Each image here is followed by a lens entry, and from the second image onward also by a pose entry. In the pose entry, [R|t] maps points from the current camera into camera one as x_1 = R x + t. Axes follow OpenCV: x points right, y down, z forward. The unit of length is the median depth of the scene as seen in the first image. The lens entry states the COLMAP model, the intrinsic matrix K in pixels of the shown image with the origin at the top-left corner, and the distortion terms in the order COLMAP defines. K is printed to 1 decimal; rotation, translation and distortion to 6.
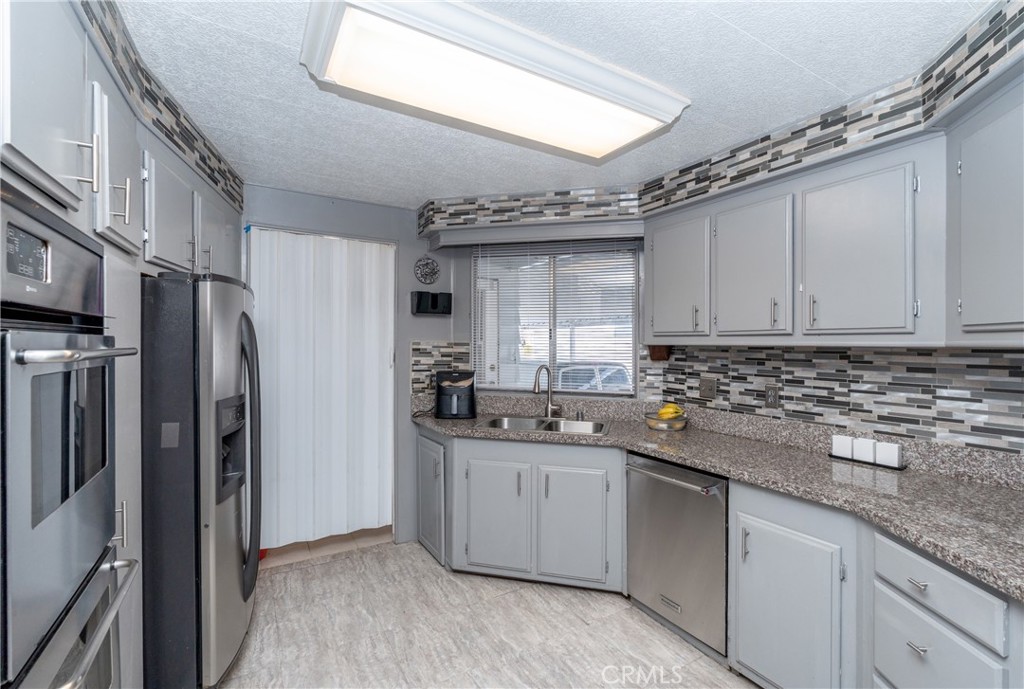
lens RADIAL K [[483.4, 0, 512.0], [0, 483.4, 344.5], [0, 0, 1]] dist [0.026999, -0.000348]
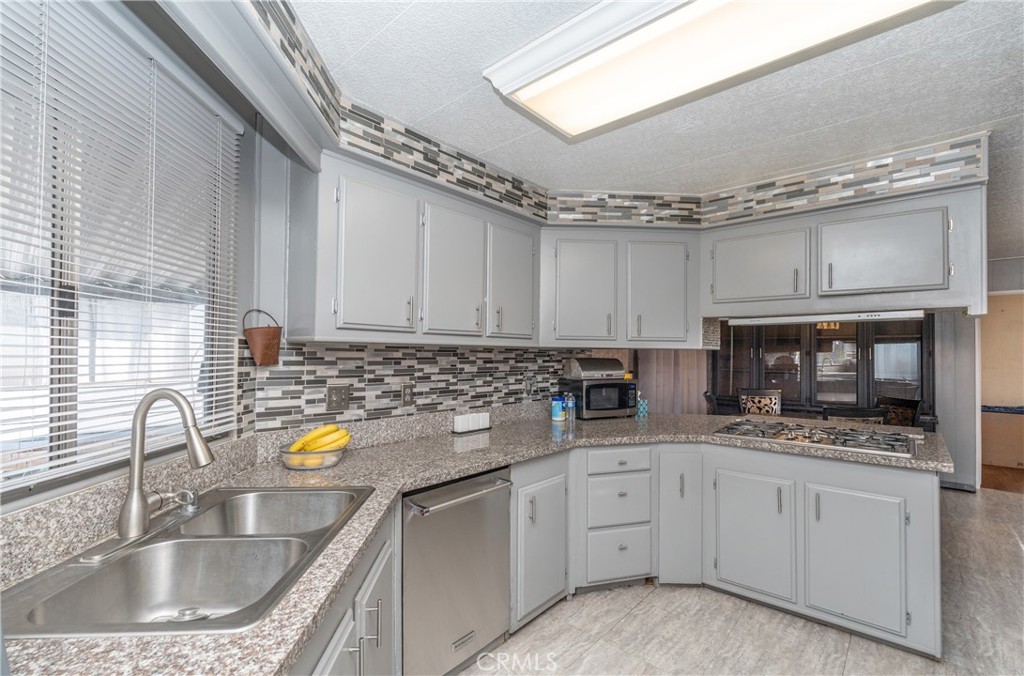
lens RADIAL K [[476.1, 0, 512.0], [0, 476.1, 338.0], [0, 0, 1]] dist [-0.000176, -0.000004]
pose [[-0.351855, 0.015706, 0.935923, -0.411474], [-0.015984, 0.999613, -0.022784, 0.006586], [-0.935918, -0.022977, -0.351467, 0.998573]]
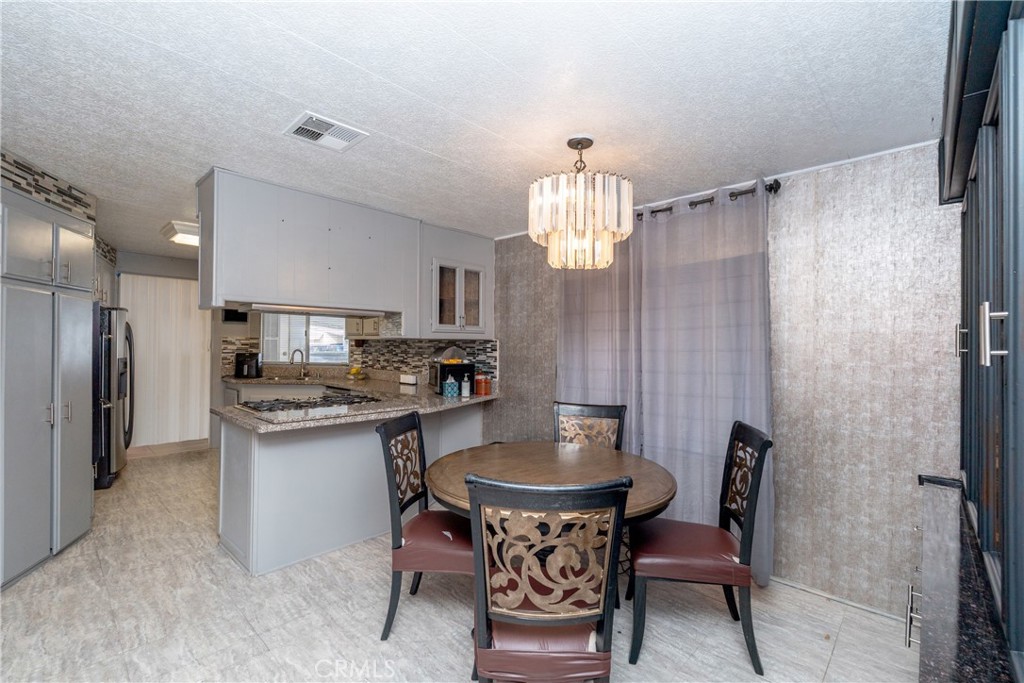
lens RADIAL K [[447.0, 0, 512.0], [0, 447.0, 341.5], [0, 0, 1]] dist [-0.010476, 0.000117]
pose [[0.956601, 0.007501, 0.291305, 0.405473], [-0.006208, 0.999966, -0.005363, 0.016681], [-0.291336, 0.003321, 0.956615, -1.063778]]
